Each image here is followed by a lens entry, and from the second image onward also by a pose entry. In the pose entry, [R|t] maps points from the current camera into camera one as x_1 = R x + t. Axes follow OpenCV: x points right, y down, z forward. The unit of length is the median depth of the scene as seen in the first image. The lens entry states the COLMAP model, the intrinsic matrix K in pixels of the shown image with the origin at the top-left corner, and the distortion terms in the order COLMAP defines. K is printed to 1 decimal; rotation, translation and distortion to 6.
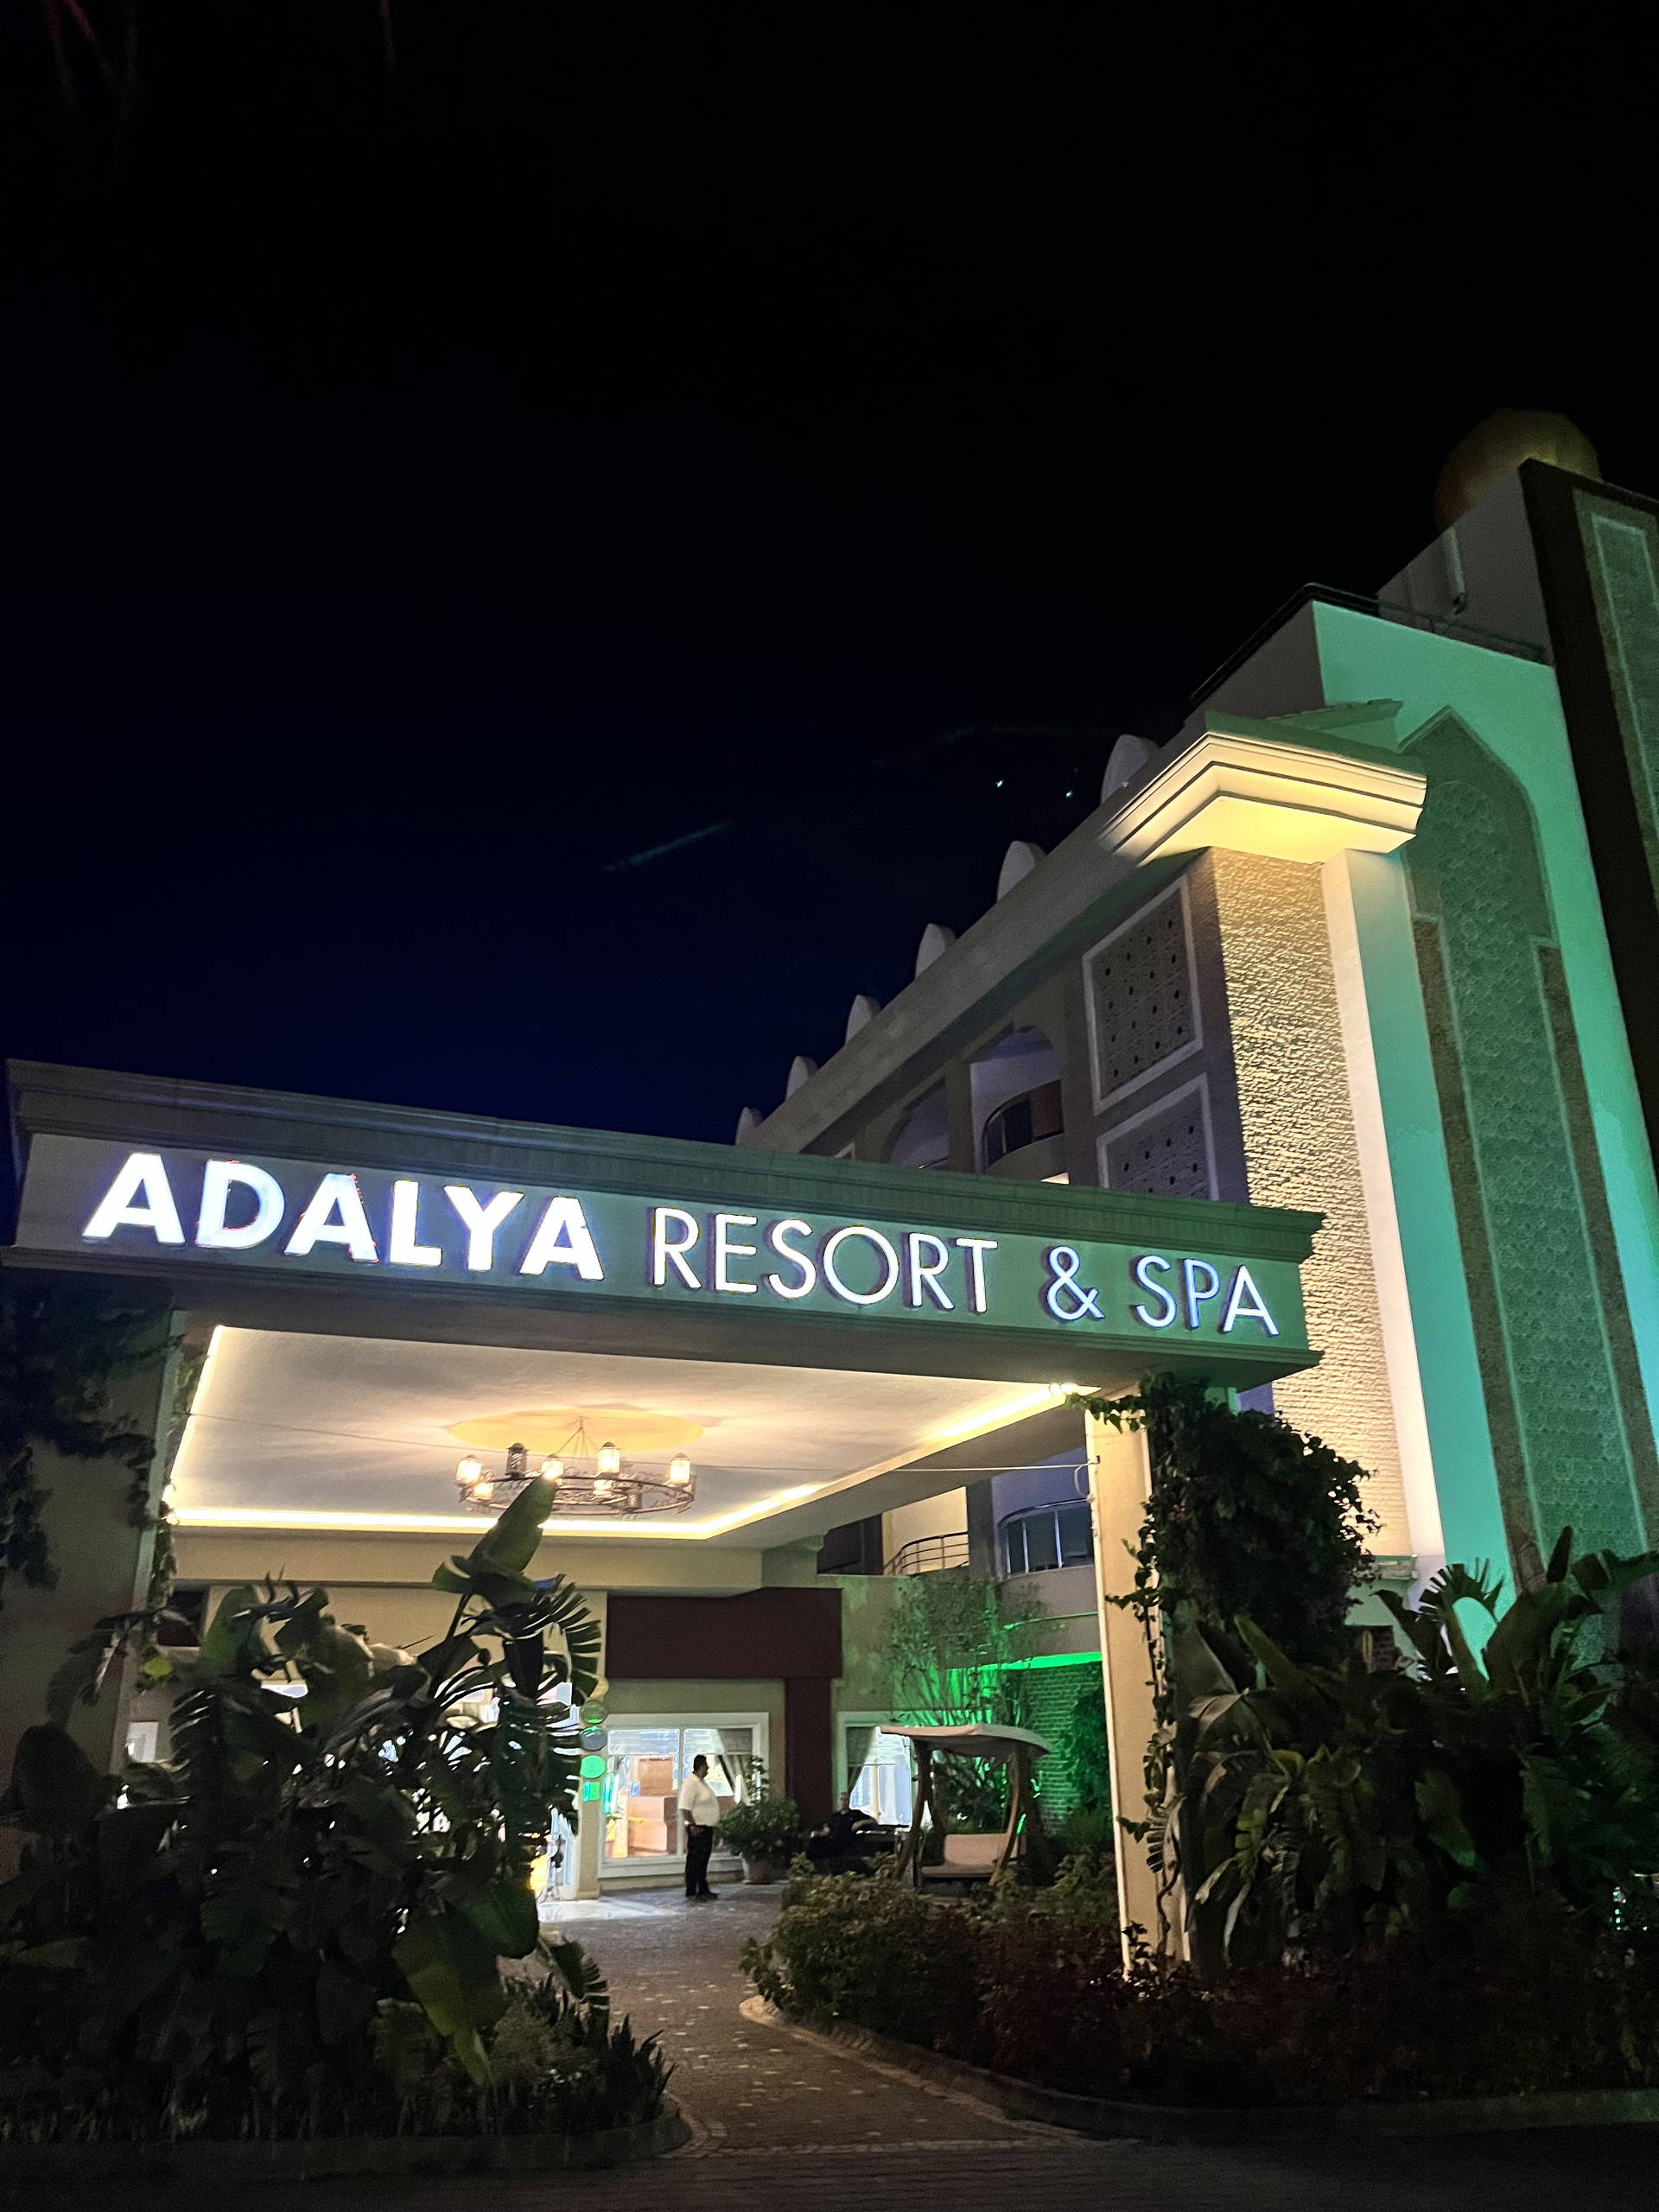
lens RADIAL K [[1679.5, 0, 834.1], [0, 1679.5, 1120.2], [0, 0, 1]] dist [0.086313, -0.113385]
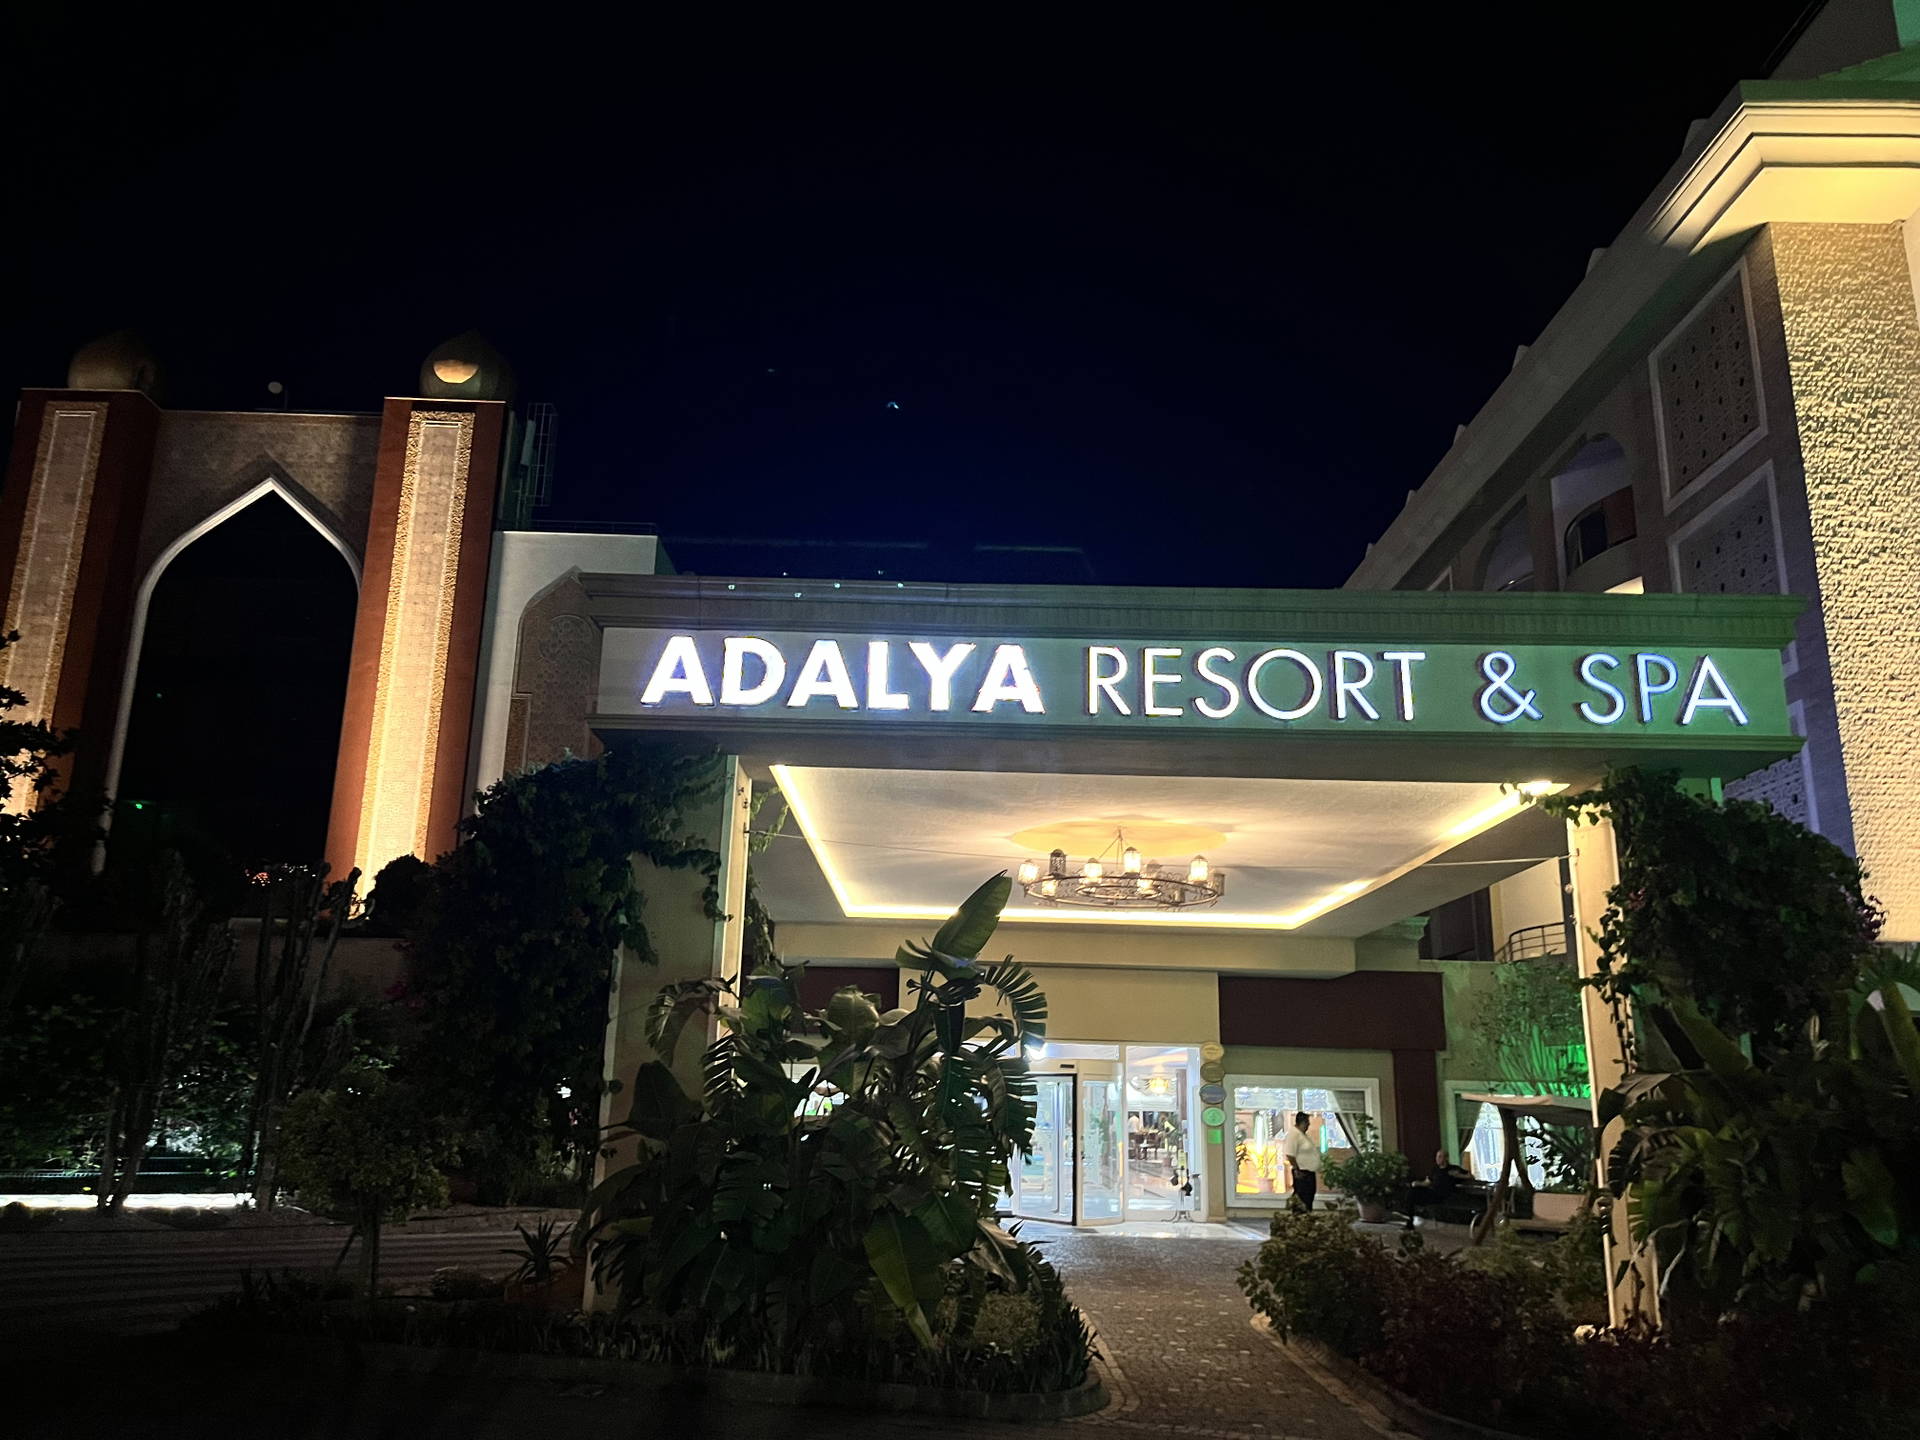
lens RADIAL K [[1457.8, 0, 960.0], [0, 1457.8, 720.0], [0, 0, 1]] dist [0.086313, -0.113385]
pose [[0.924230, -0.059163, -0.377225, 0.170295], [0.096687, 0.991988, 0.081310, 0.010627], [0.369393, -0.111622, 0.922545, 0.034213]]
